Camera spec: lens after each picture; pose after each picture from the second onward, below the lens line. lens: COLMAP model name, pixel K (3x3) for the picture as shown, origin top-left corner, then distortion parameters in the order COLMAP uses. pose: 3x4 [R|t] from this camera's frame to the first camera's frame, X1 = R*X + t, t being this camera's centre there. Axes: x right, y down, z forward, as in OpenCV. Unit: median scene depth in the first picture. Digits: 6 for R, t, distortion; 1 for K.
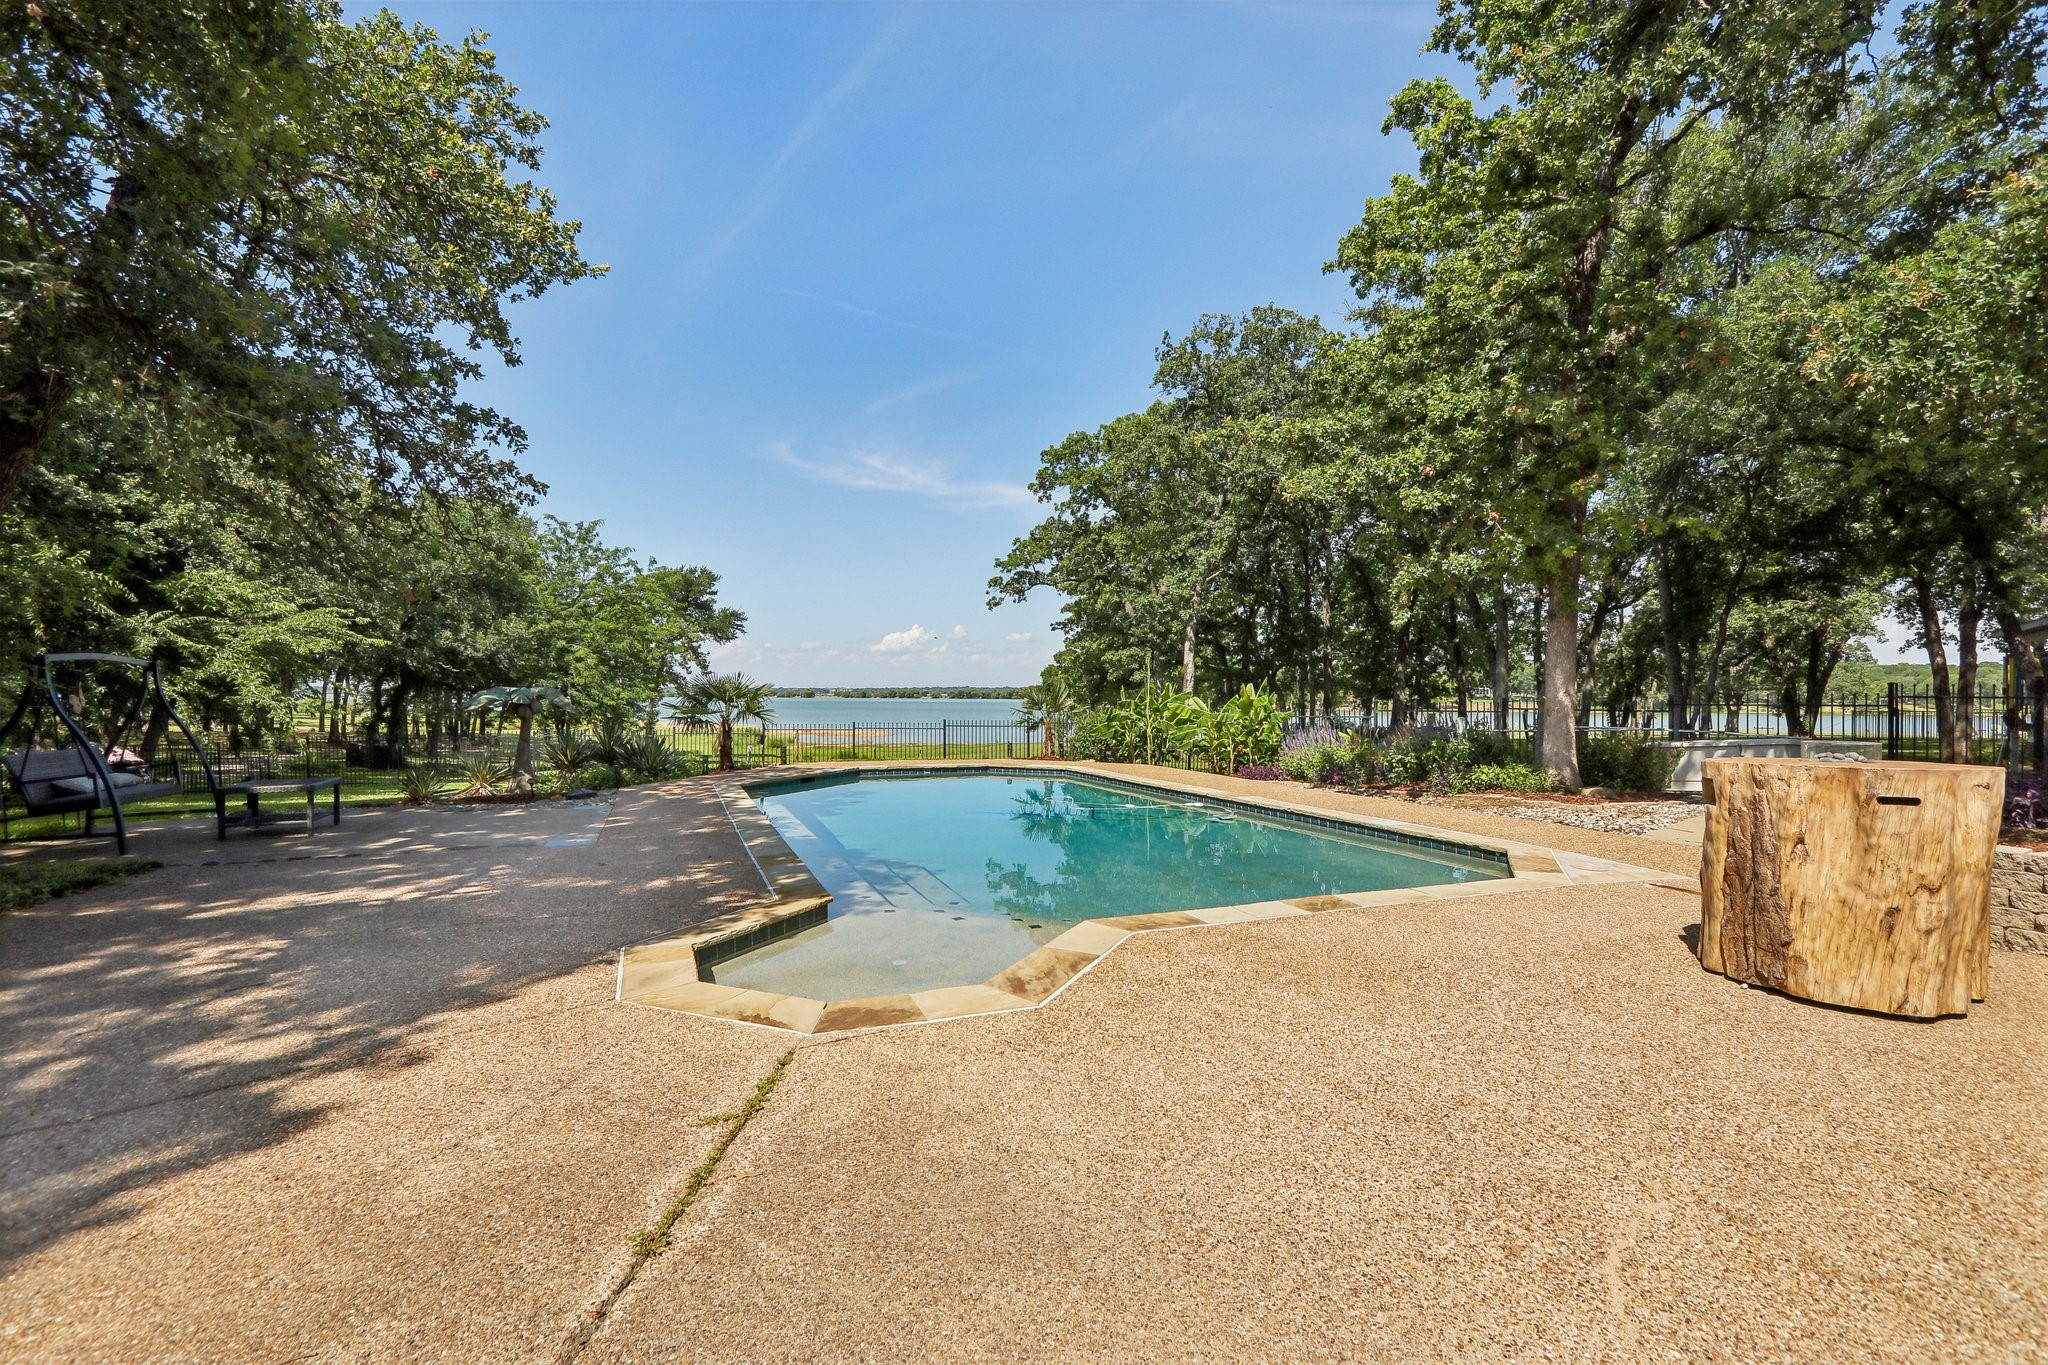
lens RADIAL K [[945.7, 0, 1024.1], [0, 945.7, 688.5], [0, 0, 1]] dist [-0.011742, 0.000324]
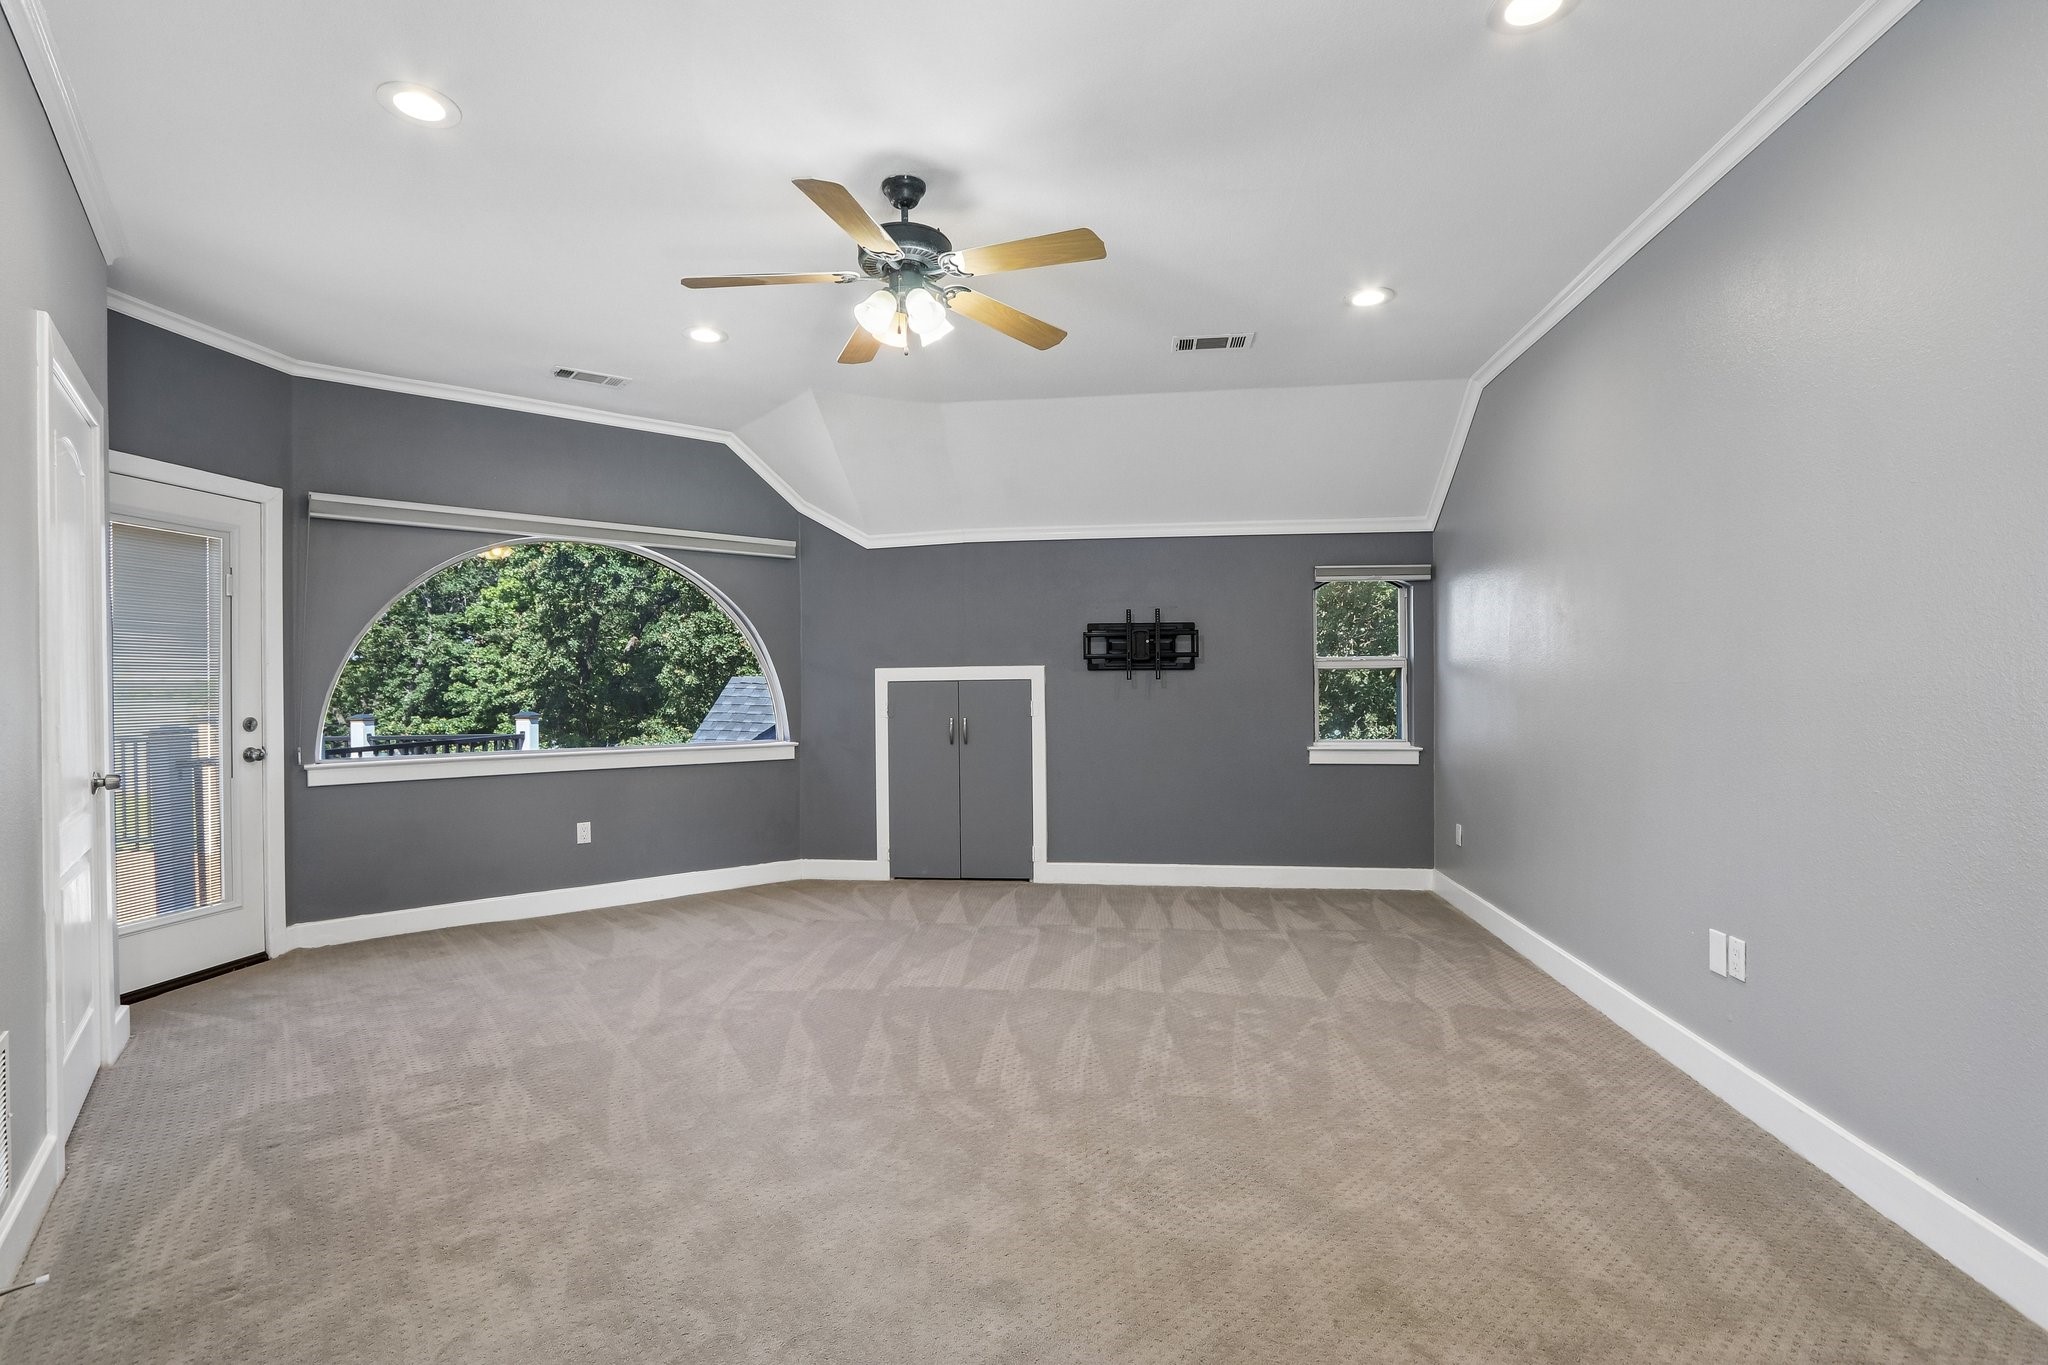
lens RADIAL K [[941.2, 0, 1024.8], [0, 941.2, 690.5], [0, 0, 1]] dist [-0.012106, 0.001083]
pose [[0.745709, -0.011156, 0.666178, -0.036093], [0.003585, 0.999913, 0.012732, -0.146470], [-0.666262, -0.007106, 0.745684, -0.500474]]
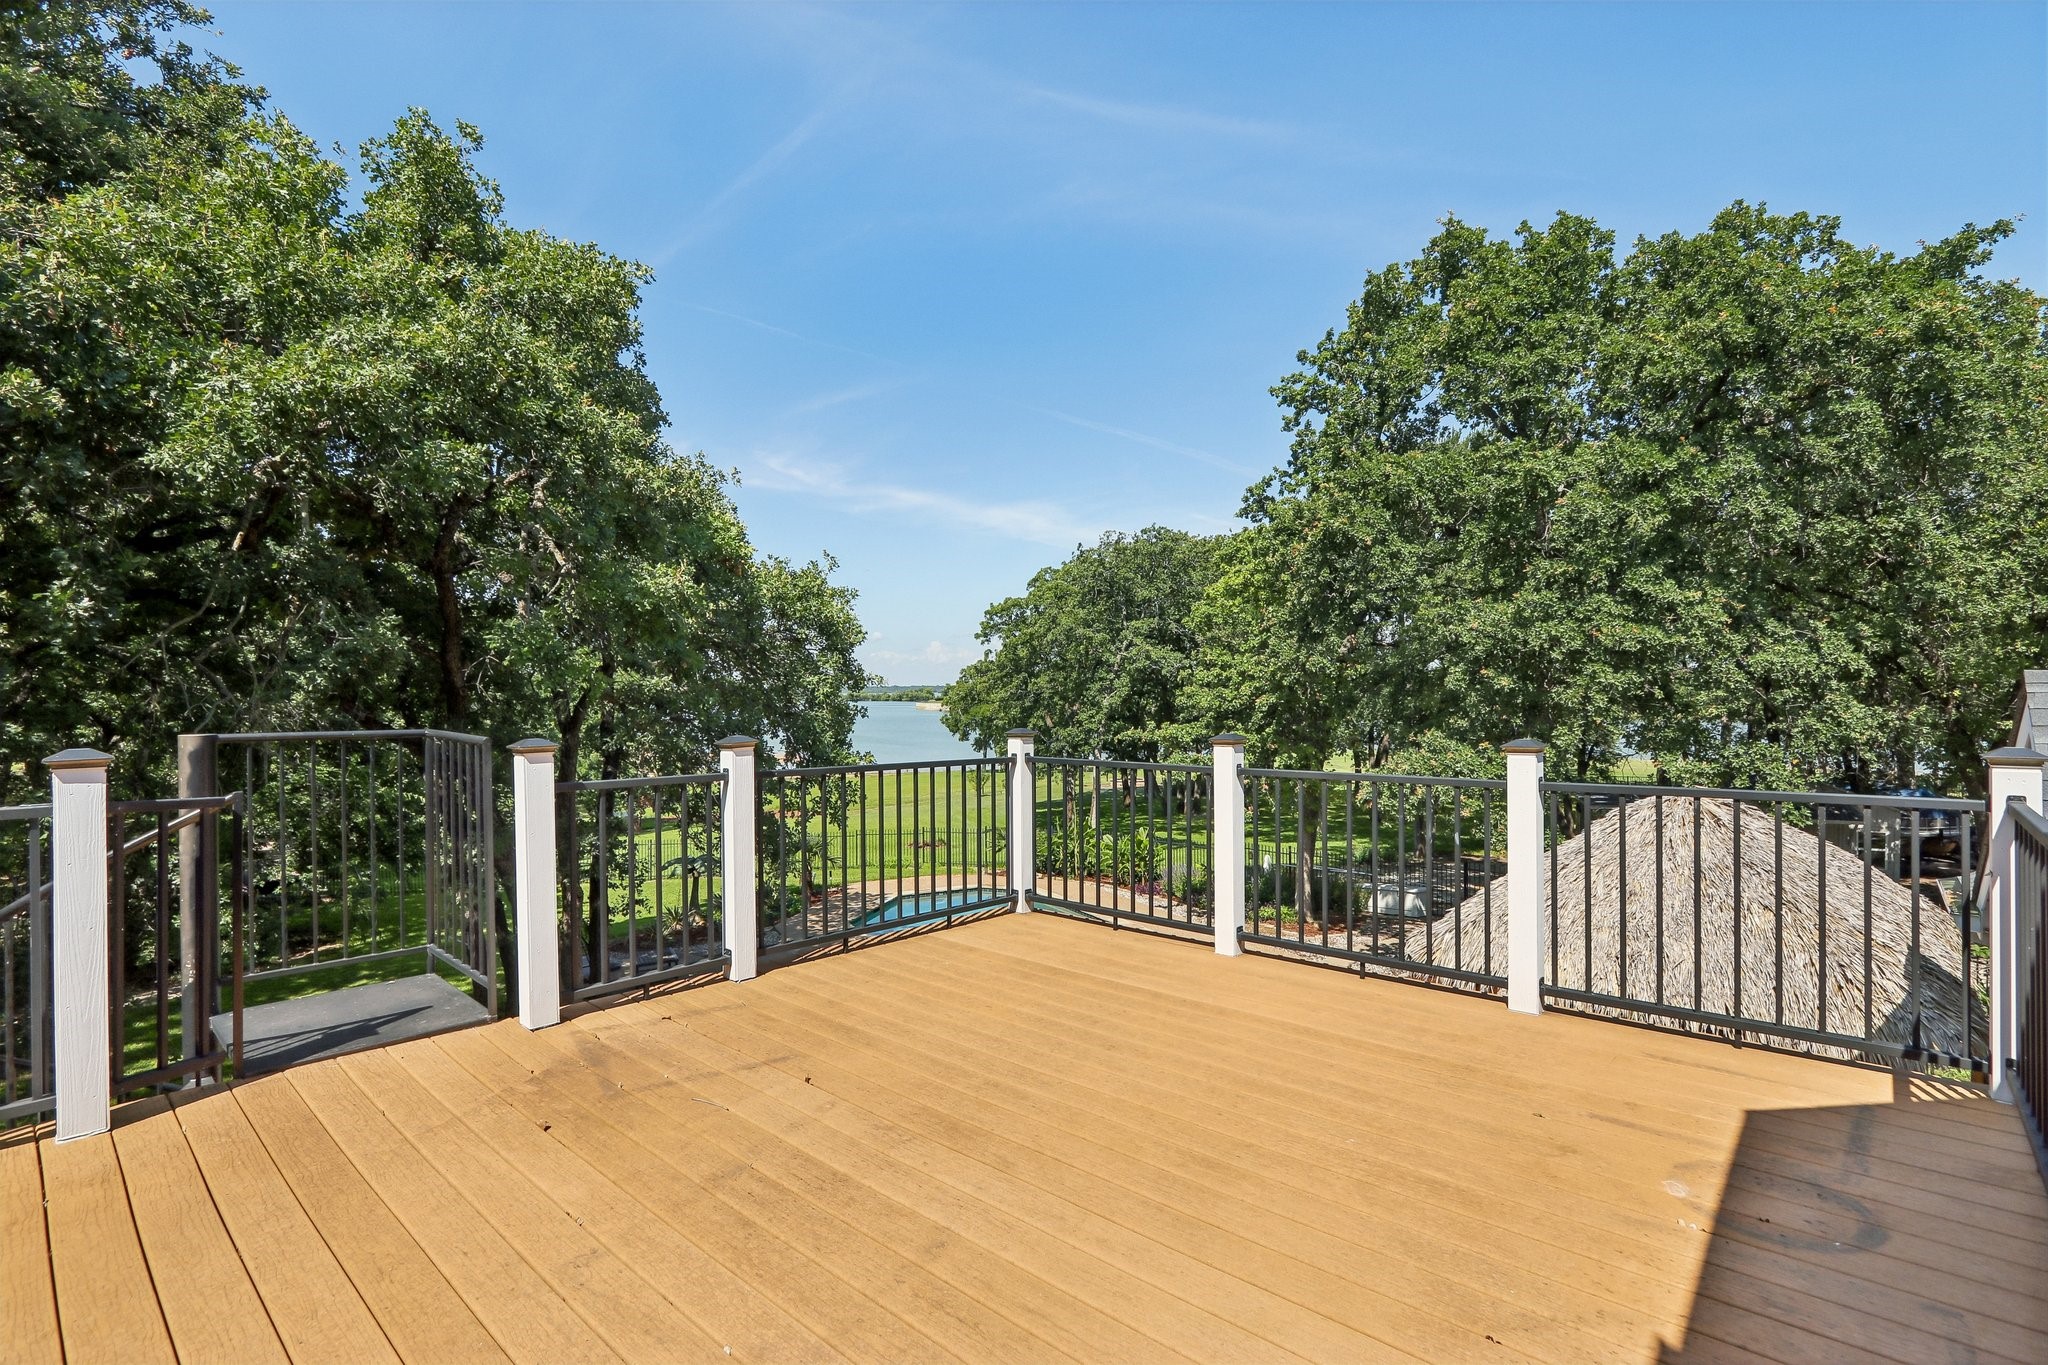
lens RADIAL K [[945.7, 0, 1024.1], [0, 945.7, 688.5], [0, 0, 1]] dist [-0.011742, 0.000324]
pose [[0.993004, -0.005014, 0.117977, -0.084690], [0.004821, 0.999987, 0.001919, -0.145283], [-0.117985, -0.001337, 0.993015, -0.327195]]
